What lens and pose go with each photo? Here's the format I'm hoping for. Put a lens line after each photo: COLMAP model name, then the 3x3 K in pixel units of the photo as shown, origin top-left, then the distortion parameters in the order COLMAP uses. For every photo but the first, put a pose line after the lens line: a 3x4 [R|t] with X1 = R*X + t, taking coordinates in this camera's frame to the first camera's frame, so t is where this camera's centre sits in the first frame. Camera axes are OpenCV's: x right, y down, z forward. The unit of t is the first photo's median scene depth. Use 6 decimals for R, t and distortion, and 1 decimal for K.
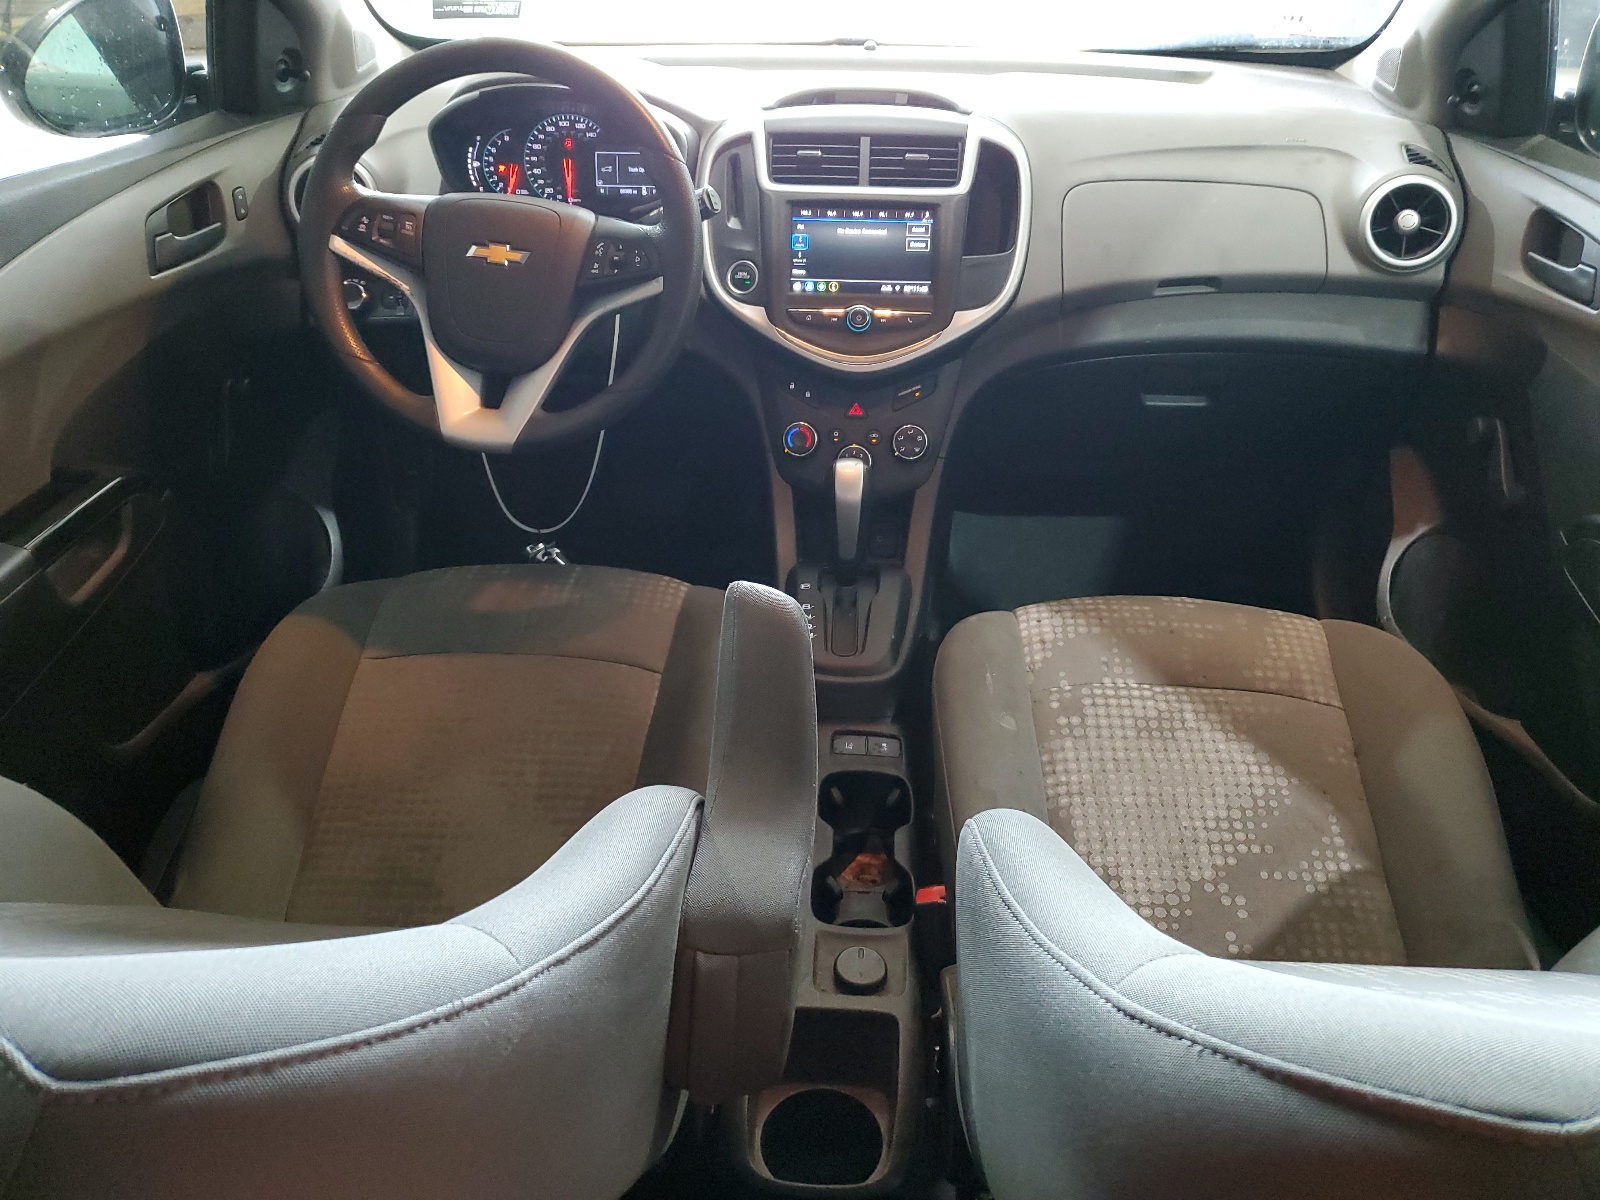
lens RADIAL K [[1212.2, 0, 795.6], [0, 1212.2, 601.1], [0, 0, 1]] dist [-0.012435, -0.005169]
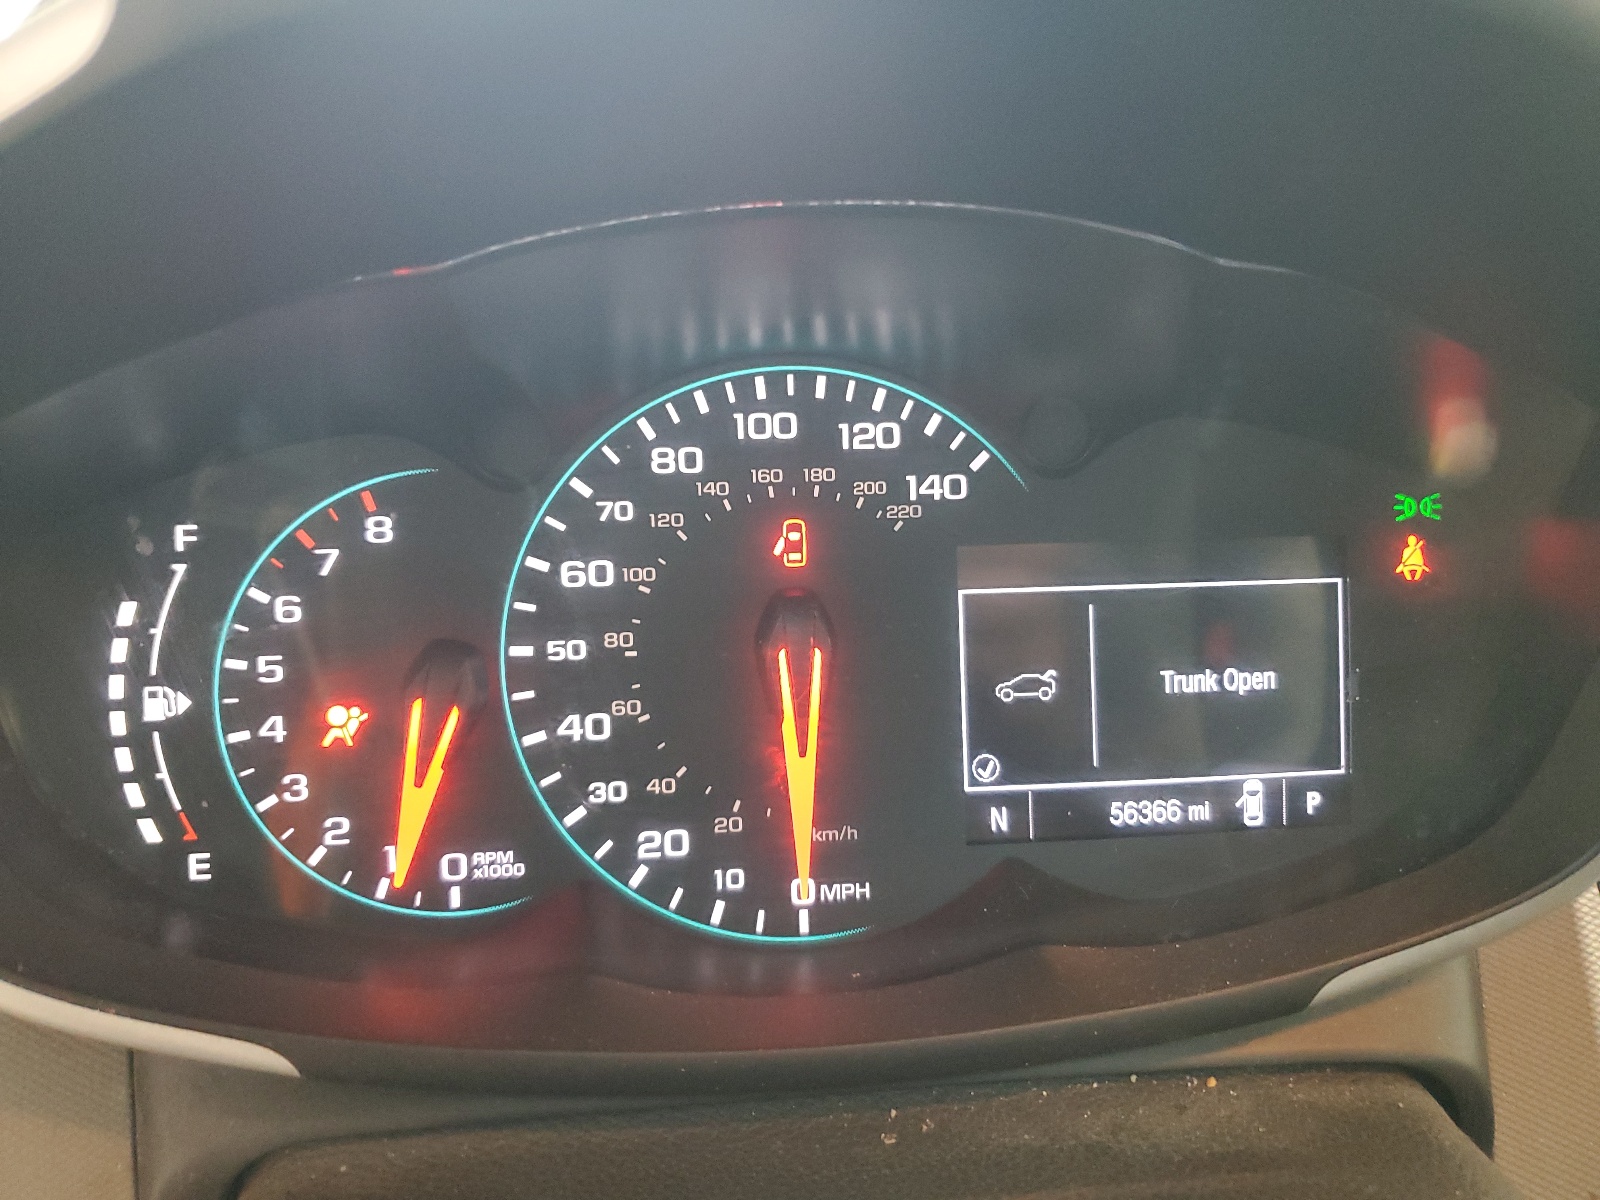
lens RADIAL K [[1212.2, 0, 801.9], [0, 1212.2, 599.7], [0, 0, 1]] dist [-0.012435, -0.005169]
pose [[0.993831, -0.049137, 0.099424, -0.201553], [0.076304, 0.953529, -0.291479, -0.325359], [-0.080482, 0.297268, 0.951396, 0.851605]]
